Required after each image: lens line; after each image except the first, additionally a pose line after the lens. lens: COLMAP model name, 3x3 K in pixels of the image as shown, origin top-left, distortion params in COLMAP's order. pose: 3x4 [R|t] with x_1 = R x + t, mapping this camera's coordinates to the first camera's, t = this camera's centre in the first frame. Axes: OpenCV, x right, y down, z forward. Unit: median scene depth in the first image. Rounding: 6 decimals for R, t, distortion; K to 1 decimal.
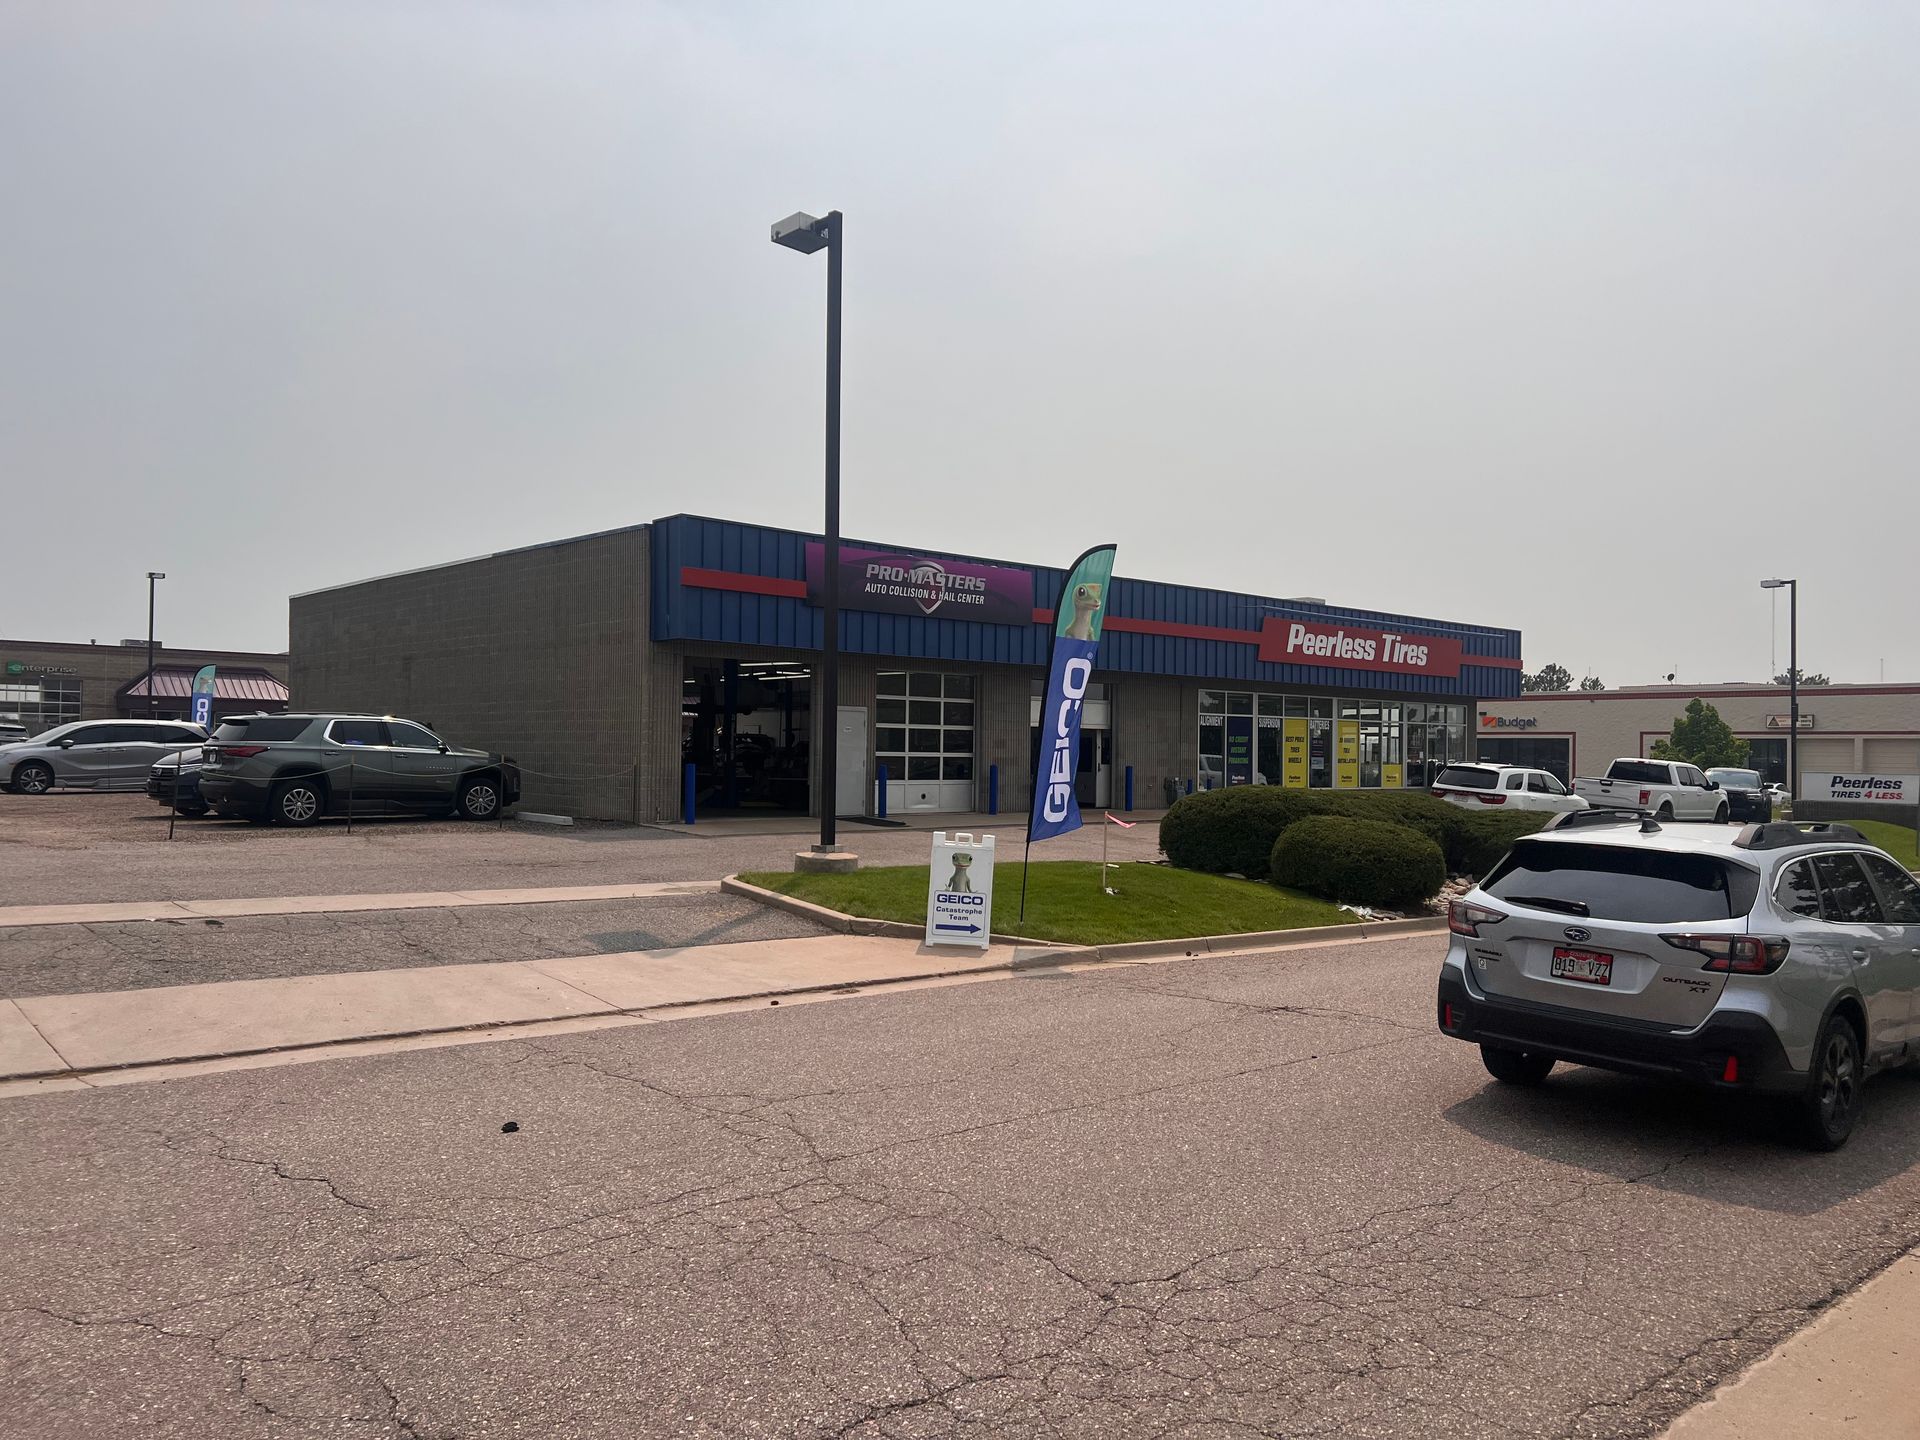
lens RADIAL K [[1474.8, 0, 960.0], [0, 1474.8, 720.0], [0, 0, 1]] dist [0.075880, -0.095660]
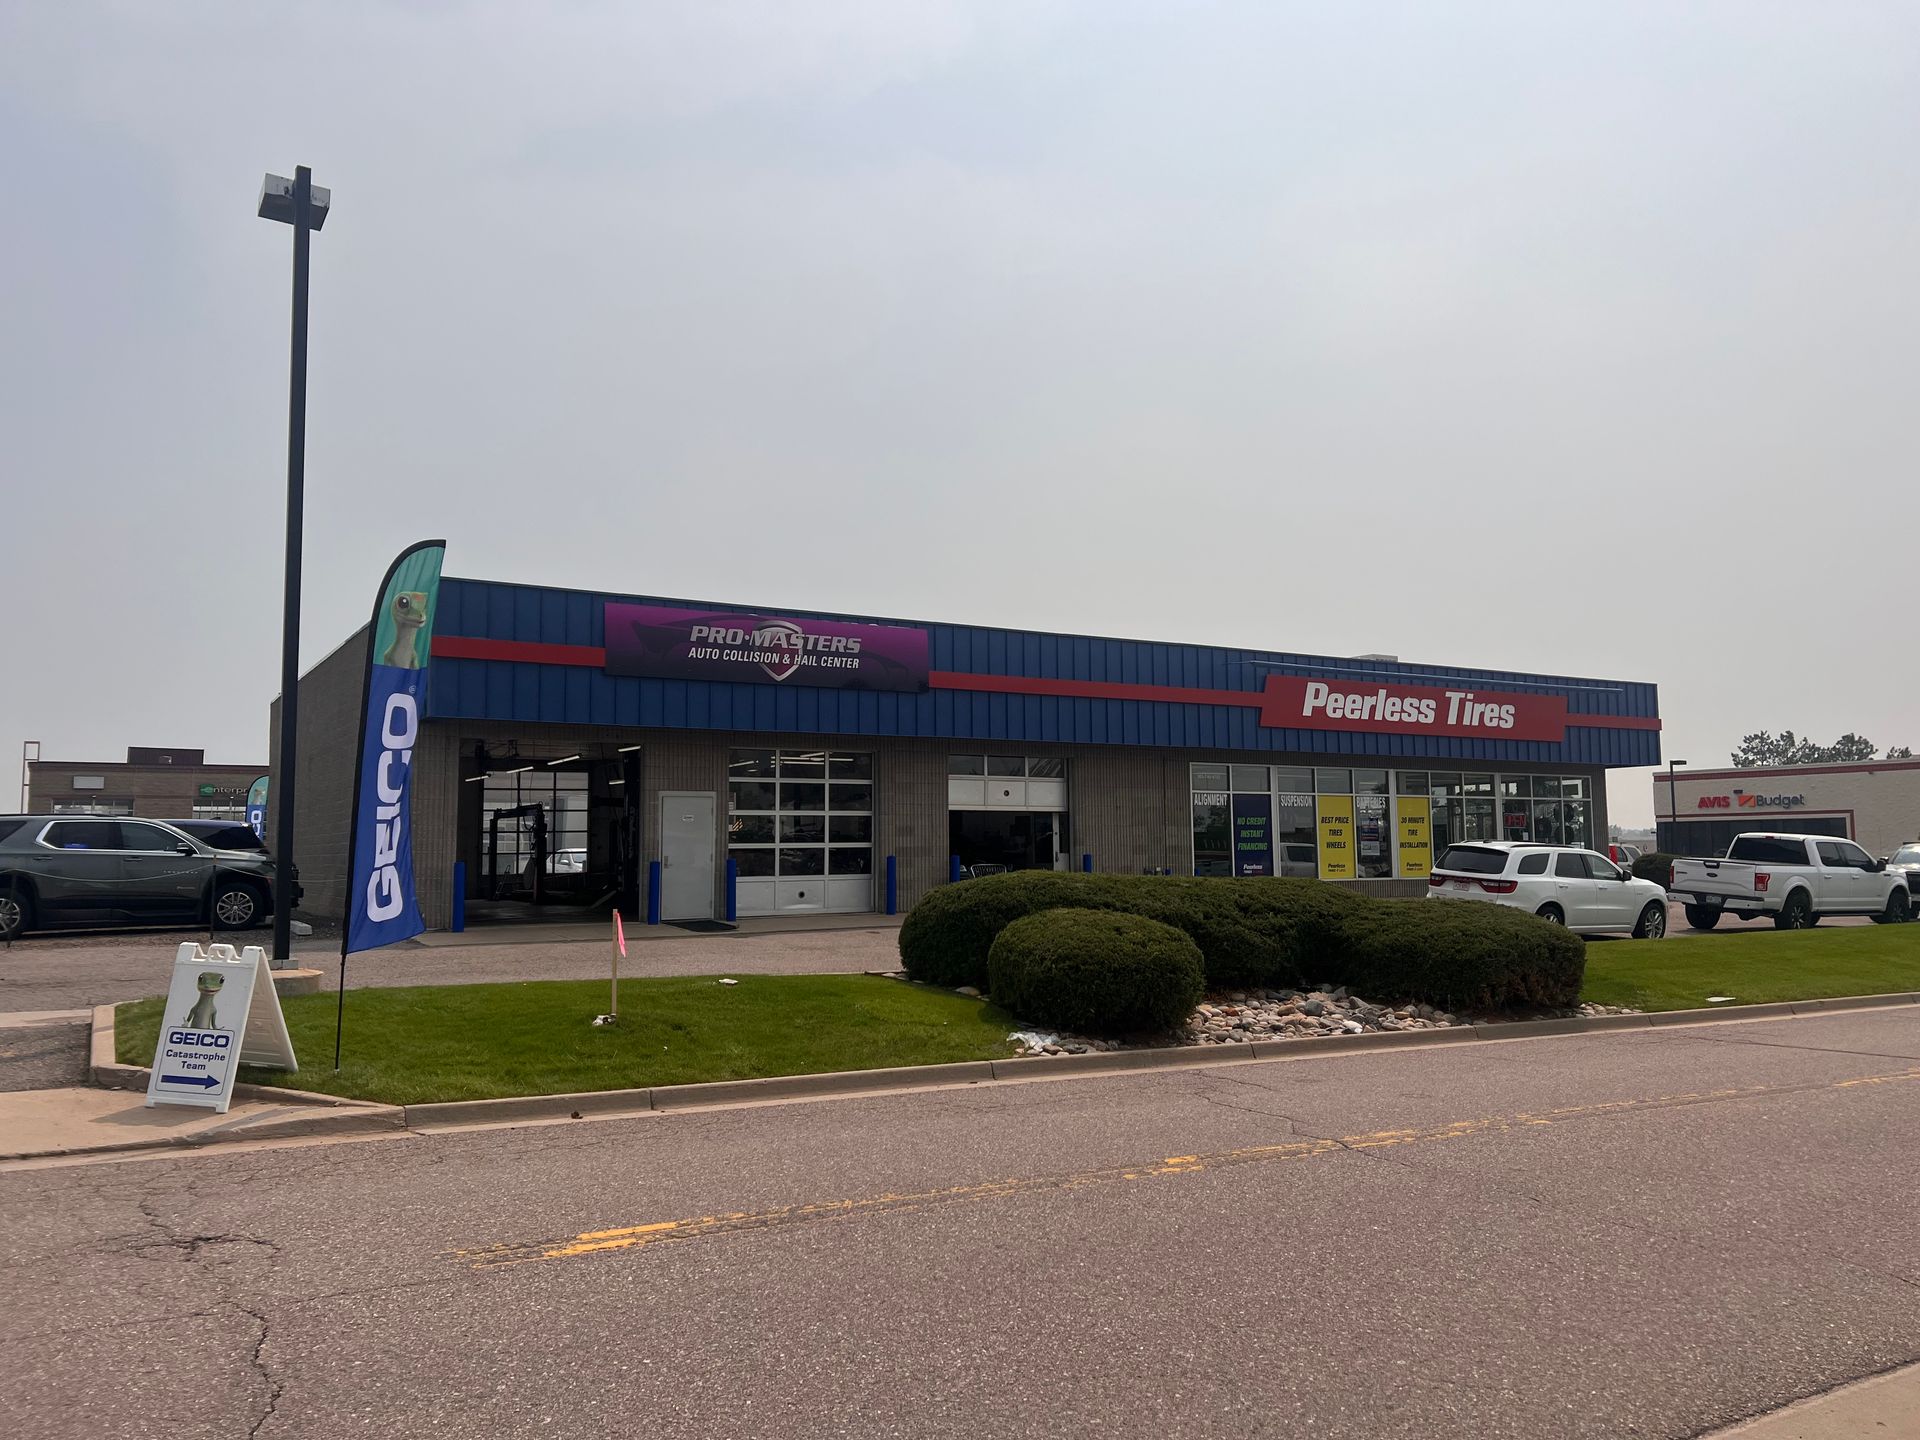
lens RADIAL K [[1474.8, 0, 960.0], [0, 1474.8, 720.0], [0, 0, 1]] dist [0.075880, -0.095660]
pose [[0.980819, -0.039131, -0.190950, 0.226512], [0.025931, 0.997129, -0.071142, 0.013581], [0.193186, 0.064825, 0.979018, 0.164648]]
